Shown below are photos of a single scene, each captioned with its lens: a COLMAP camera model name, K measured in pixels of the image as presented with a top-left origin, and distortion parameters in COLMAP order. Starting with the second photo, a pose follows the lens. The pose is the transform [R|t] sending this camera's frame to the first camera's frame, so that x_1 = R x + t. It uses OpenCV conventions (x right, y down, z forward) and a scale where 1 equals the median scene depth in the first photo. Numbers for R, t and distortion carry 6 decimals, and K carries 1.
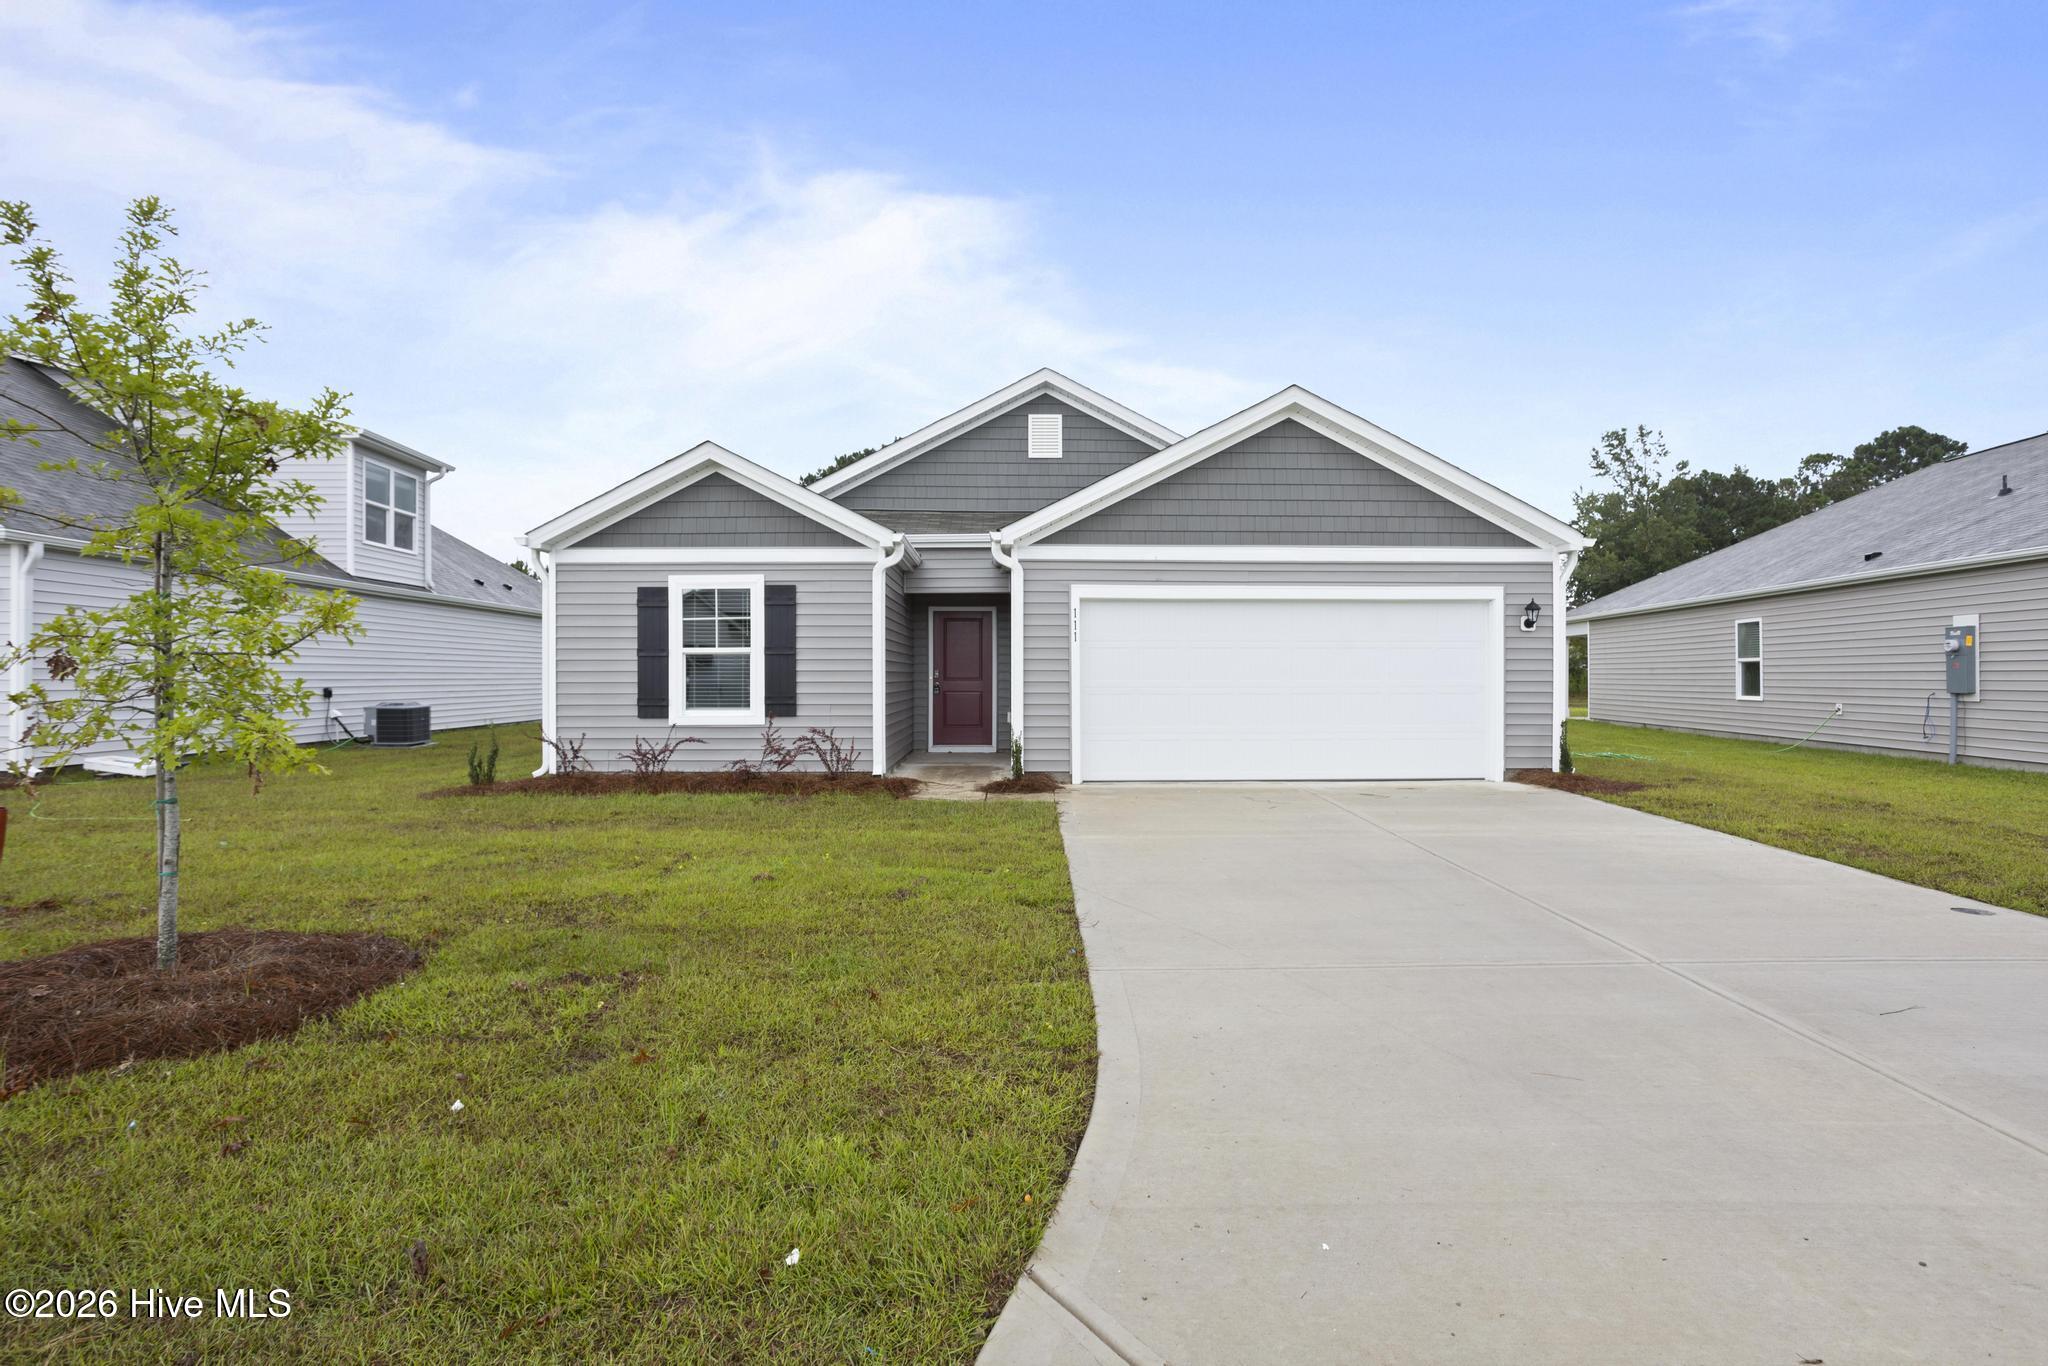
lens RADIAL K [[1079.2, 0, 1013.9], [0, 1079.2, 683.1], [0, 0, 1]] dist [-0.026398, 0.009393]
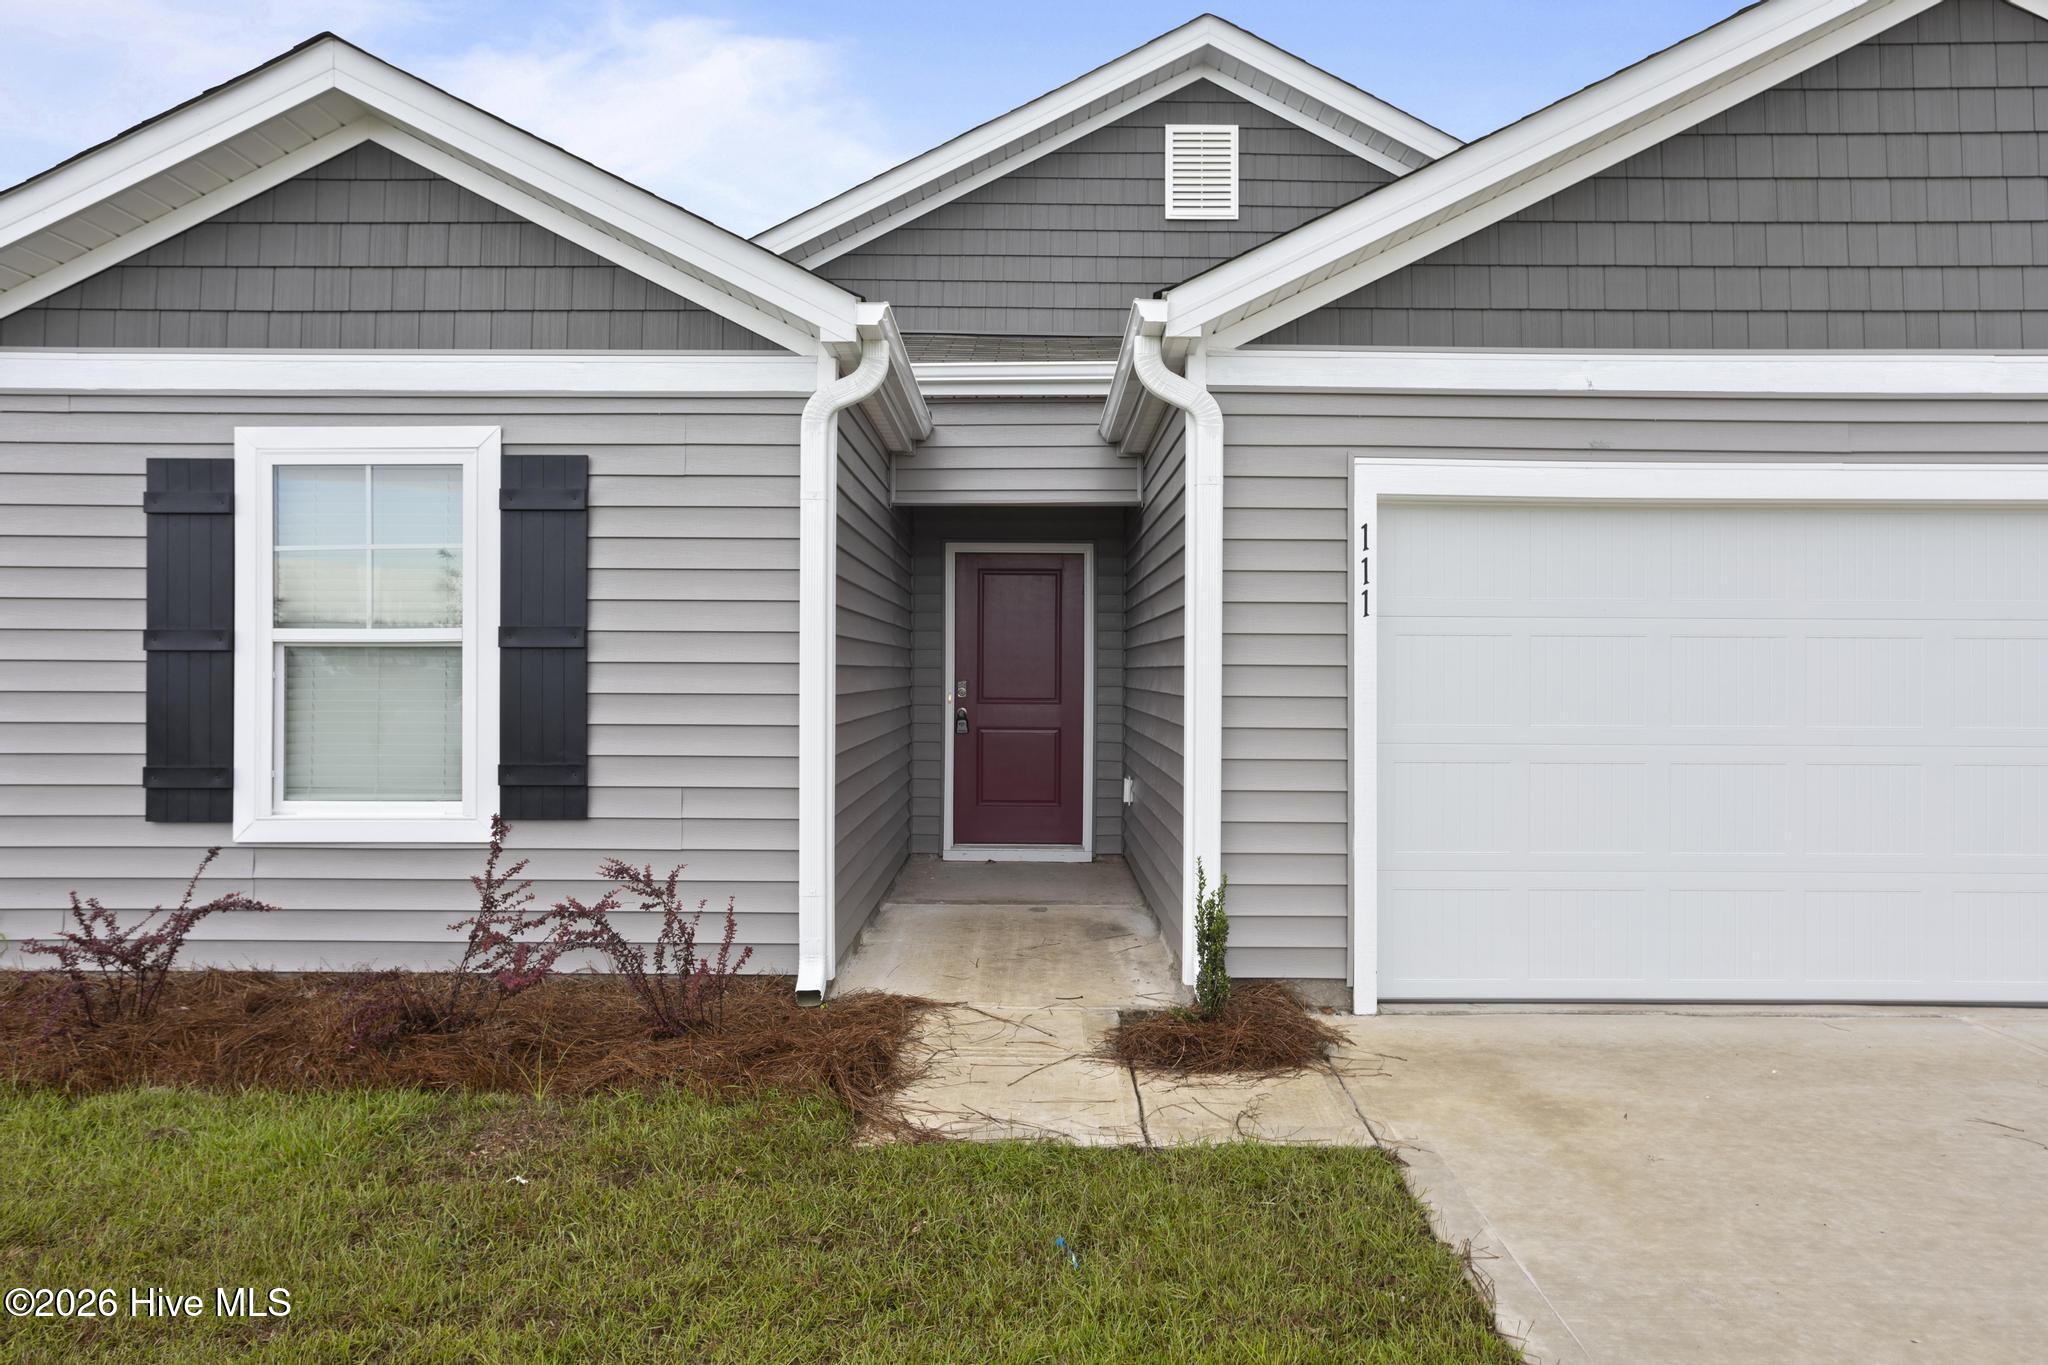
lens RADIAL K [[1404.7, 0, 1032.3], [0, 1404.7, 675.3], [0, 0, 1]] dist [0.020321, 0.002770]
pose [[0.999968, 0.005934, -0.005378, -0.050558], [-0.005951, 0.999977, -0.003116, -0.016753], [0.005360, 0.003148, 0.999981, 0.527345]]
